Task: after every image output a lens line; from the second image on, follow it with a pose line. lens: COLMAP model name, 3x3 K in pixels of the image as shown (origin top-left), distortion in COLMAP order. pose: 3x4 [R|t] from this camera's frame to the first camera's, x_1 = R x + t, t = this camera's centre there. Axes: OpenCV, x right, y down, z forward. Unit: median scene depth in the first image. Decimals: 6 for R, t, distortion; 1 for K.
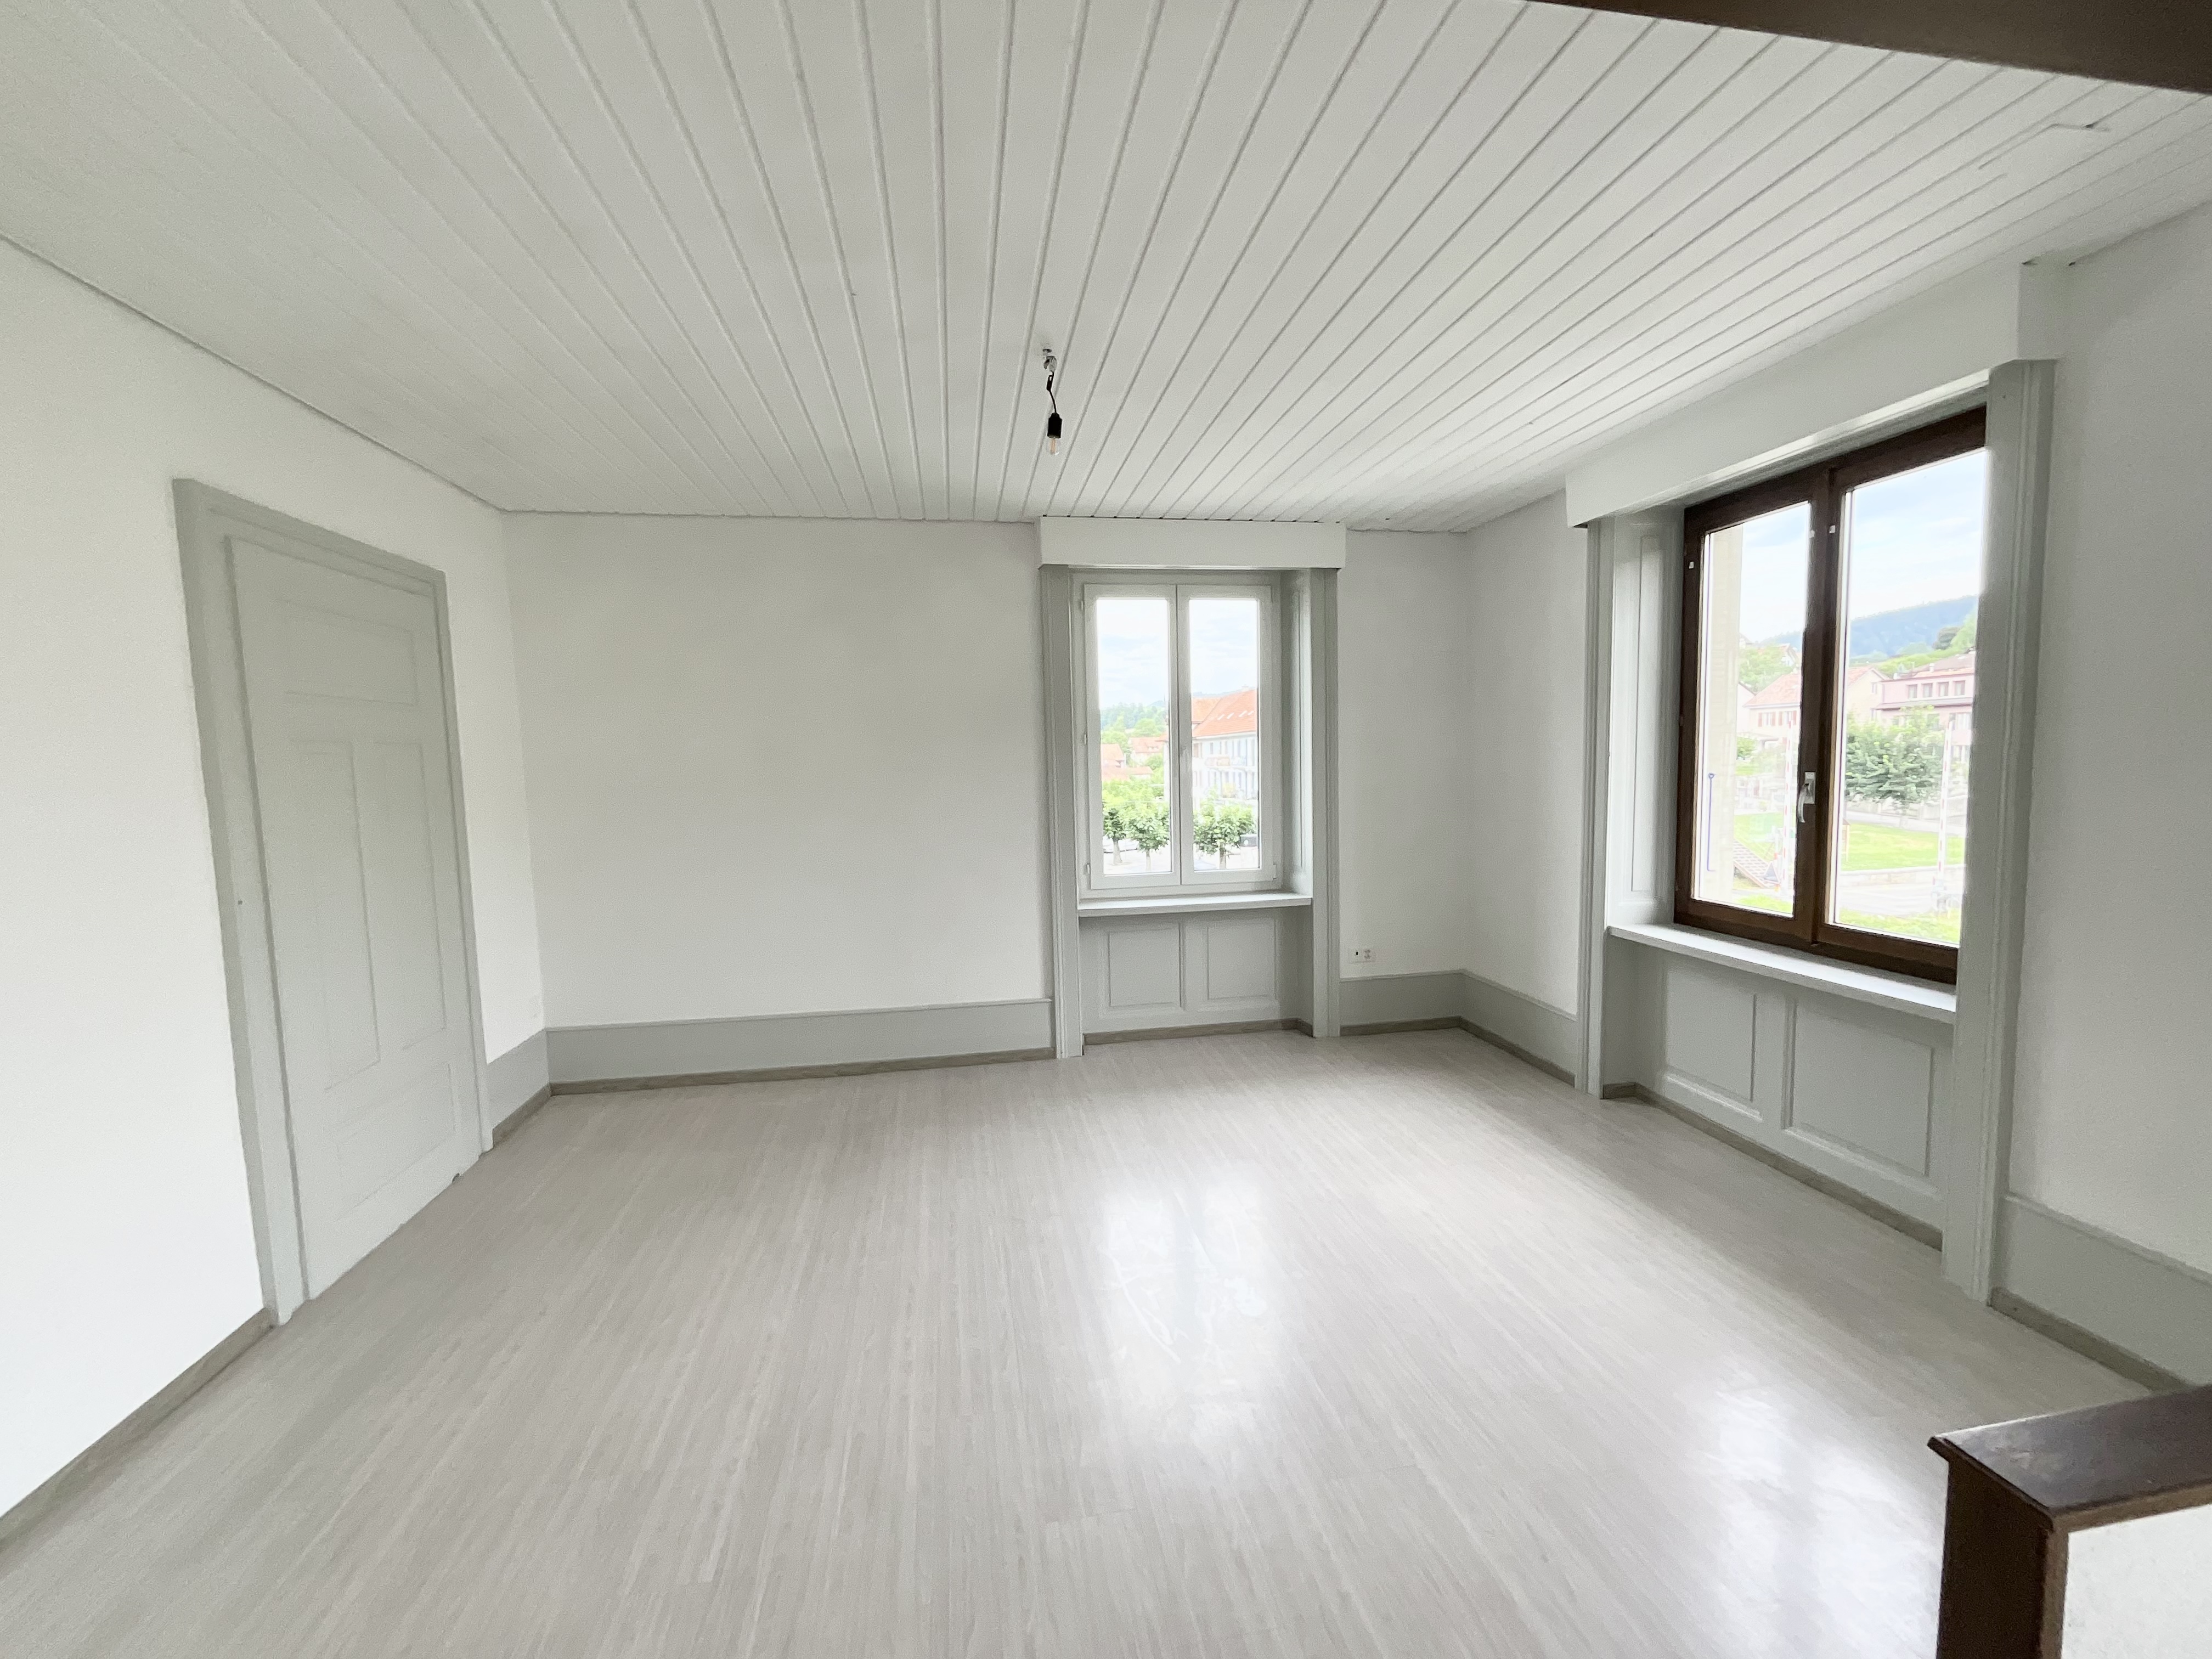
lens RADIAL K [[891.0, 0, 1109.8], [0, 891.0, 832.6], [0, 0, 1]] dist [-0.003390, 0.000617]
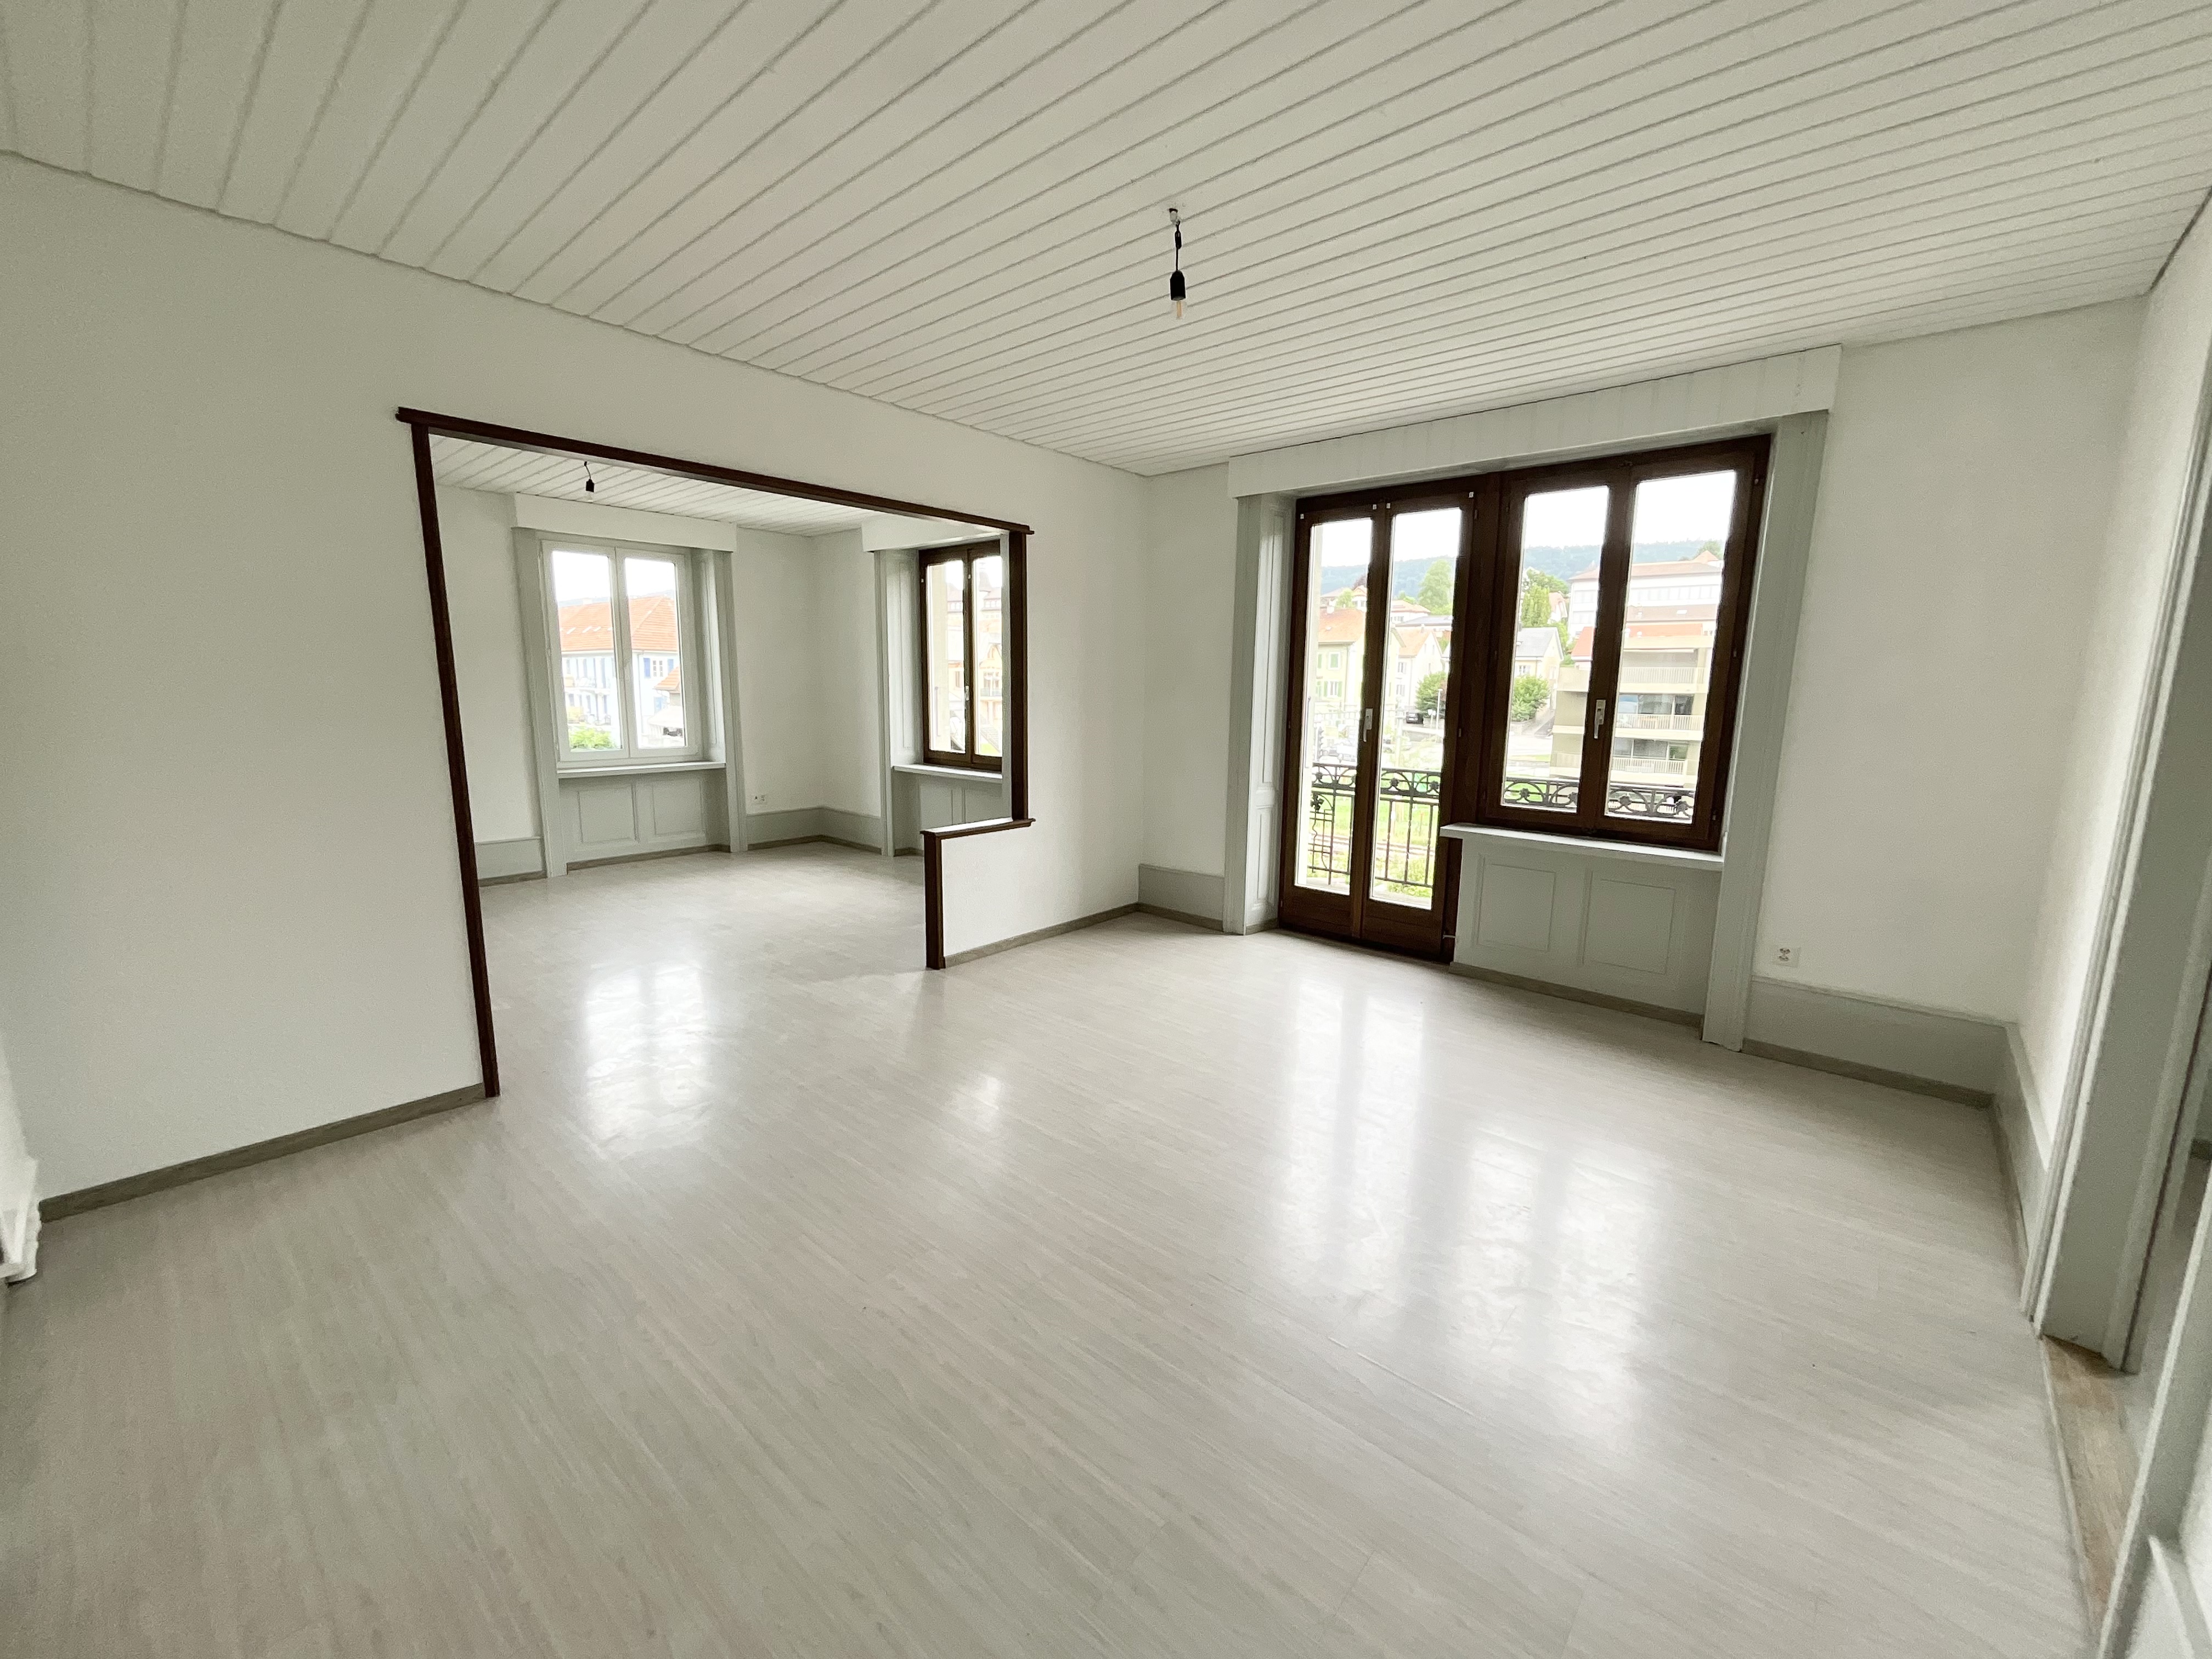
lens RADIAL K [[891.0, 0, 1099.5], [0, 891.0, 825.7], [0, 0, 1]] dist [-0.003390, 0.000617]
pose [[0.779147, -0.069335, 0.622995, -0.251378], [0.022573, 0.996323, 0.082653, 0.071116], [-0.626435, -0.050337, 0.777847, -0.657199]]
